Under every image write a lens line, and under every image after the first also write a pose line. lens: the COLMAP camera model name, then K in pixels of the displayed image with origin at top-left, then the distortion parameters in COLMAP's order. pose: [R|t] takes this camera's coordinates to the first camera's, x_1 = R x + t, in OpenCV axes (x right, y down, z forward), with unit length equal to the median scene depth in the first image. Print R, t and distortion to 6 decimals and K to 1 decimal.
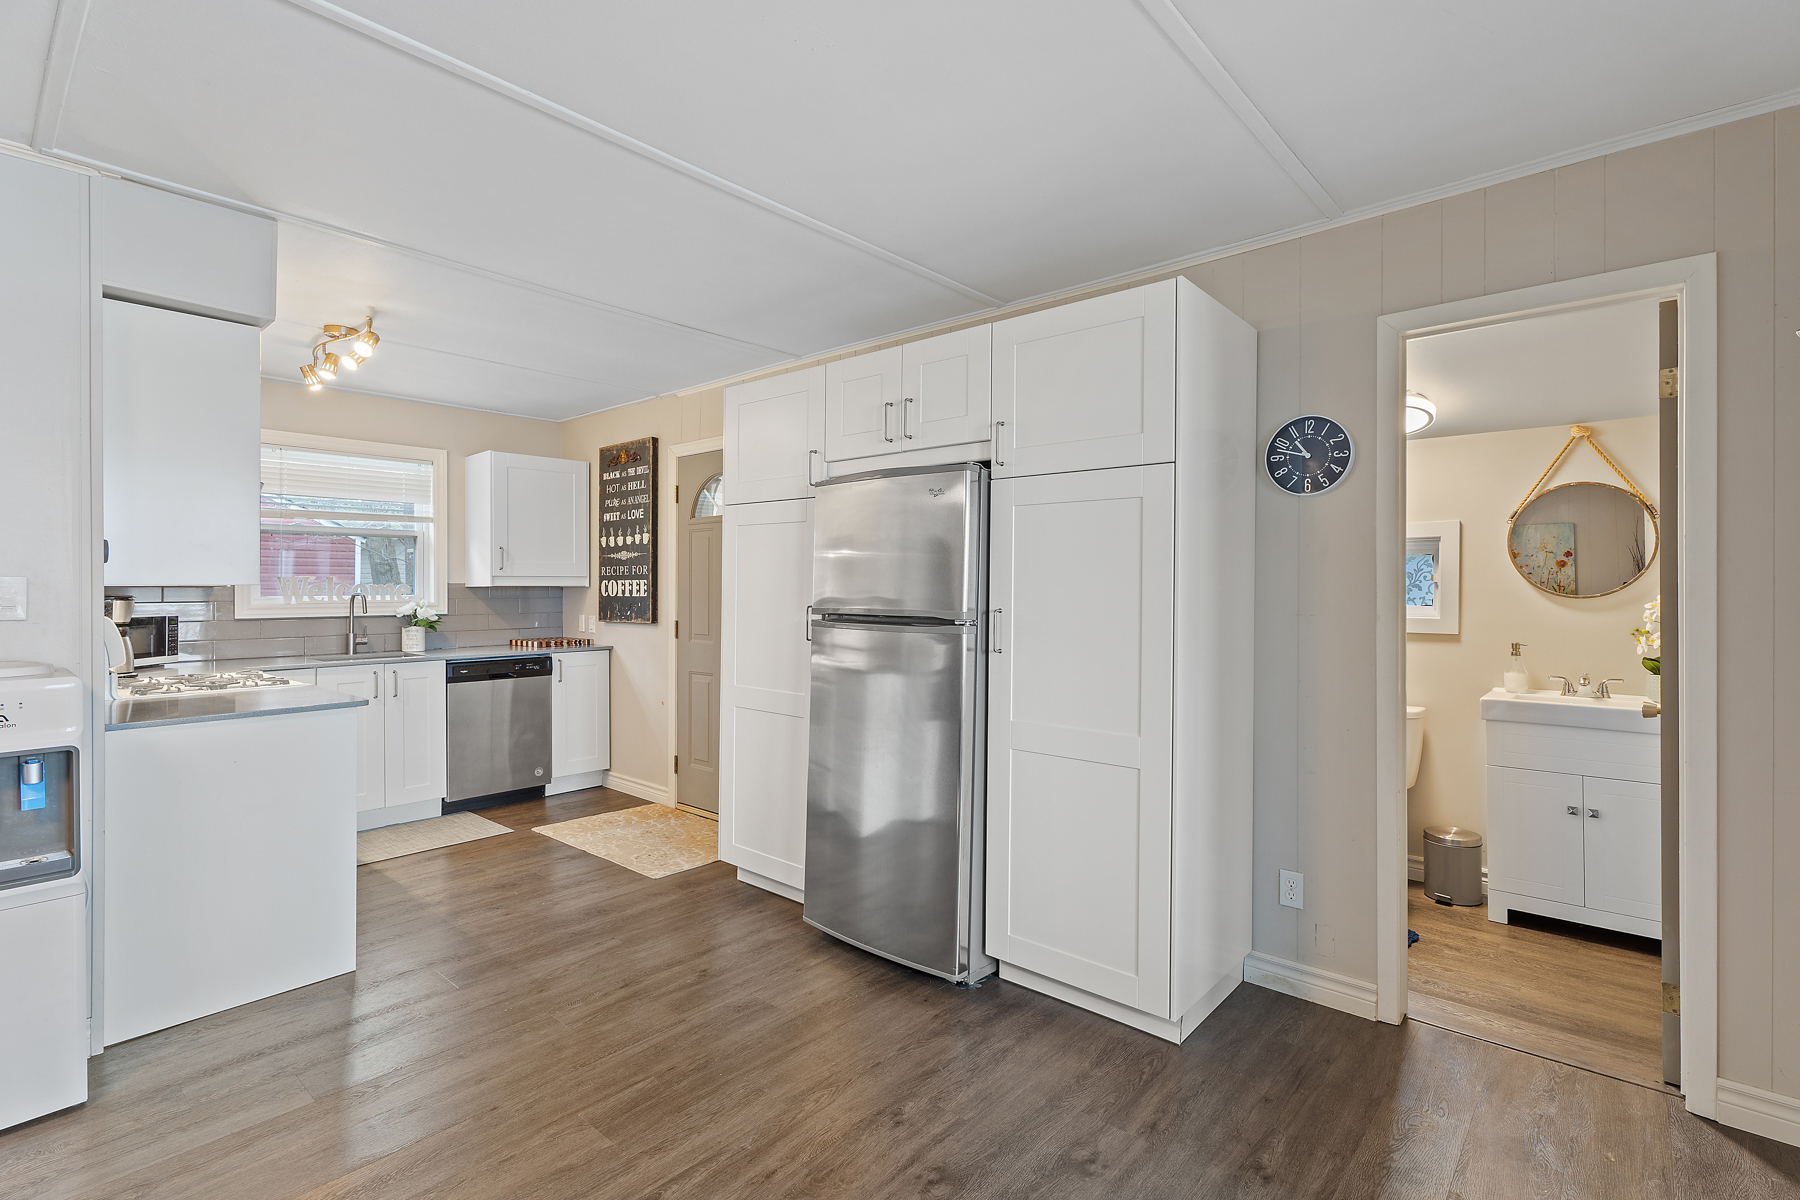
lens RADIAL K [[835.9, 0, 892.6], [0, 835.9, 582.1], [0, 0, 1]] dist [0.004684, -0.001798]
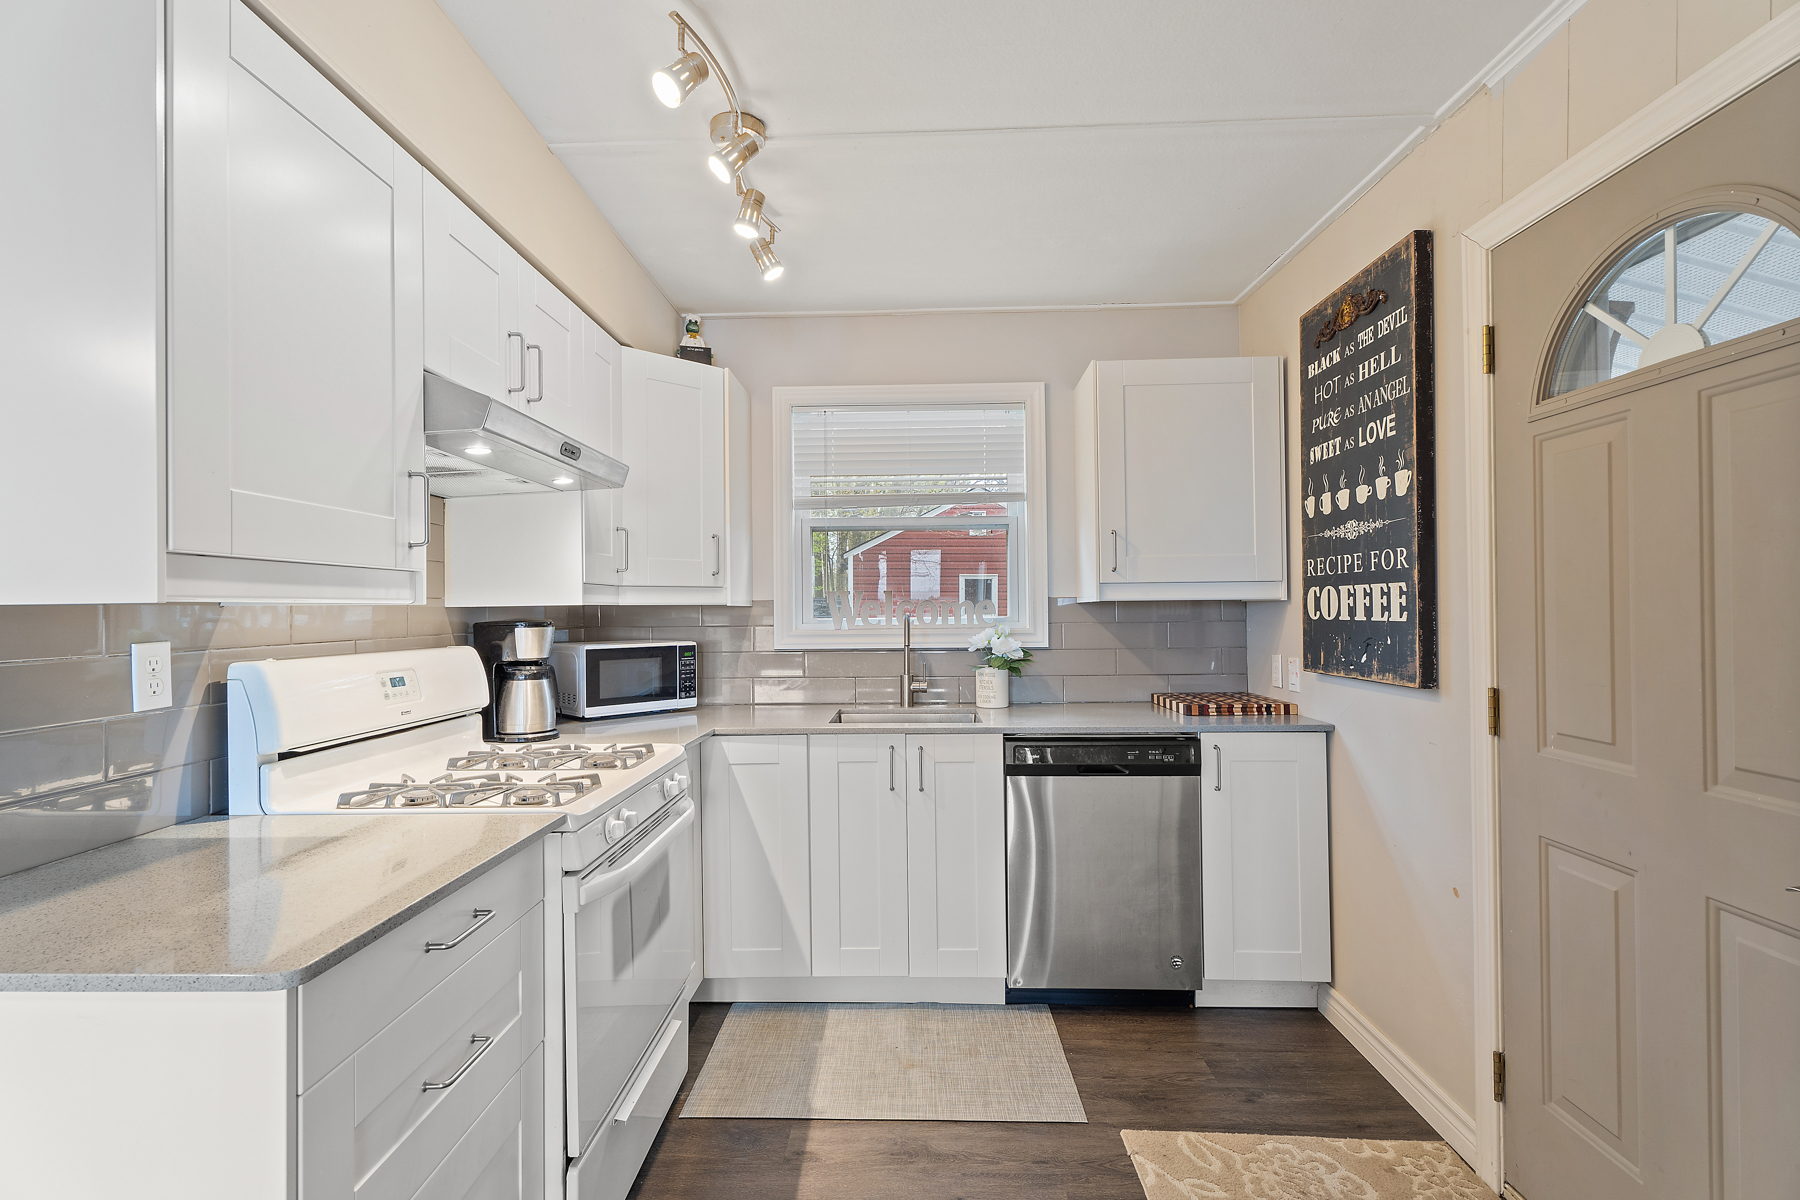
lens RADIAL K [[835.9, 0, 886.6], [0, 835.9, 599.5], [0, 0, 1]] dist [0.004684, -0.001798]
pose [[0.634284, -0.012275, -0.773002, -0.134801], [0.013649, 0.999896, -0.004678, 0.004408], [0.772979, -0.007584, 0.634386, 0.529793]]
